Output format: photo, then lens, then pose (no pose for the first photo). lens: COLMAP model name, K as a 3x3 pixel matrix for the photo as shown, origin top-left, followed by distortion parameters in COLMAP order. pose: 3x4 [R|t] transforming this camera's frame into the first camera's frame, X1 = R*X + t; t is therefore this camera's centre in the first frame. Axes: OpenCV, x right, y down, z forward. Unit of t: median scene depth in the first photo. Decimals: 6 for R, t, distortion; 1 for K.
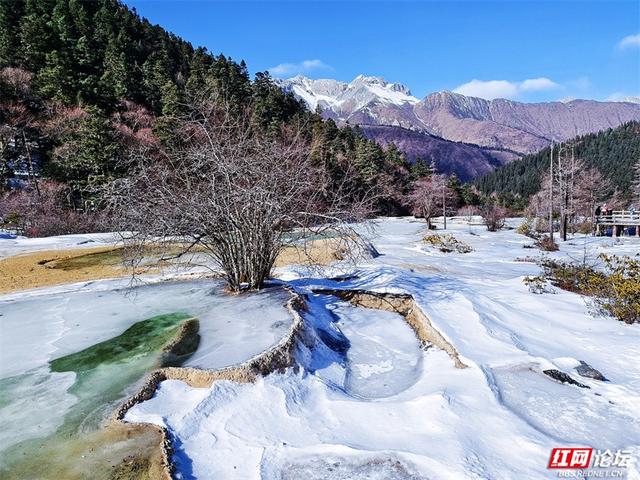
lens RADIAL K [[444.8, 0, 321.8], [0, 444.8, 238.1], [0, 0, 1]] dist [0.031225, -0.018923]
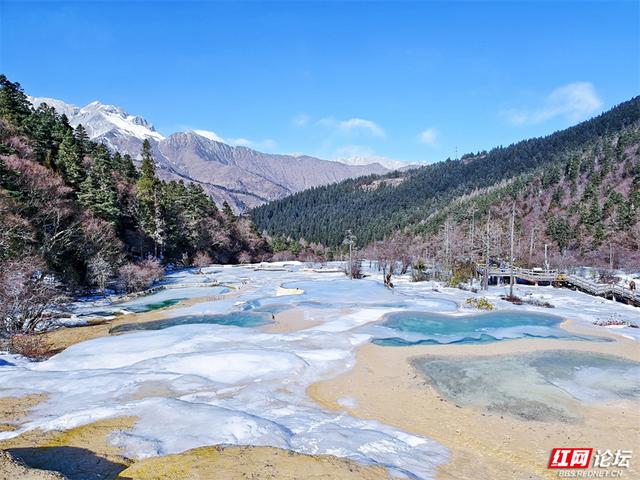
lens RADIAL K [[444.8, 0, 322.5], [0, 444.8, 246.6], [0, 0, 1]] dist [0.031225, -0.018923]
pose [[0.844713, 0.000171, 0.535219, -0.097145], [0.036099, 0.997705, -0.057293, -0.013420], [-0.534000, 0.067717, 0.842768, 0.047680]]
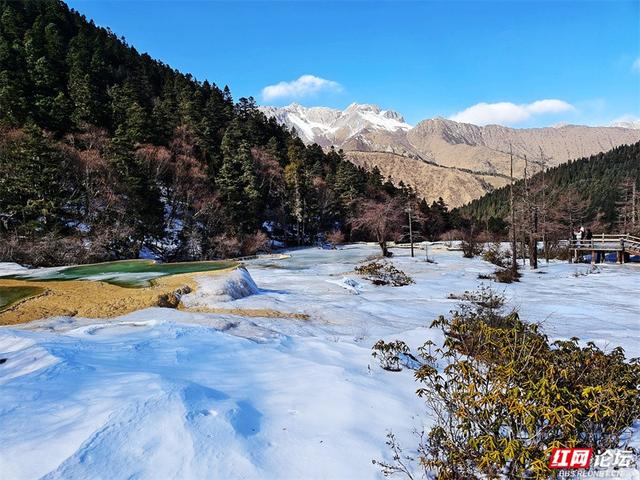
lens RADIAL K [[444.8, 0, 316.8], [0, 444.8, 242.9], [0, 0, 1]] dist [0.031225, -0.018923]
pose [[0.999974, -0.006720, -0.002671, 0.023995], [0.006586, 0.998870, -0.047072, -0.001248], [0.002984, 0.047053, 0.998888, 0.024495]]
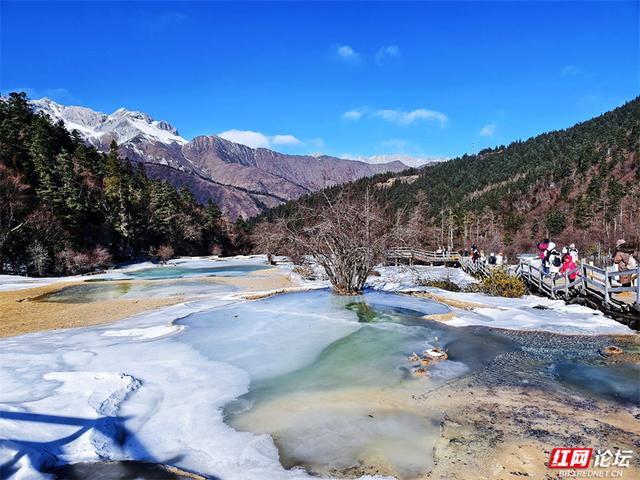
lens RADIAL K [[444.8, 0, 317.7], [0, 444.8, 252.9], [0, 0, 1]] dist [0.031225, -0.018923]
pose [[0.879325, -0.016655, 0.475930, -0.043523], [0.044163, 0.997933, -0.046674, 0.001890], [-0.474169, 0.062060, 0.878244, -0.014230]]
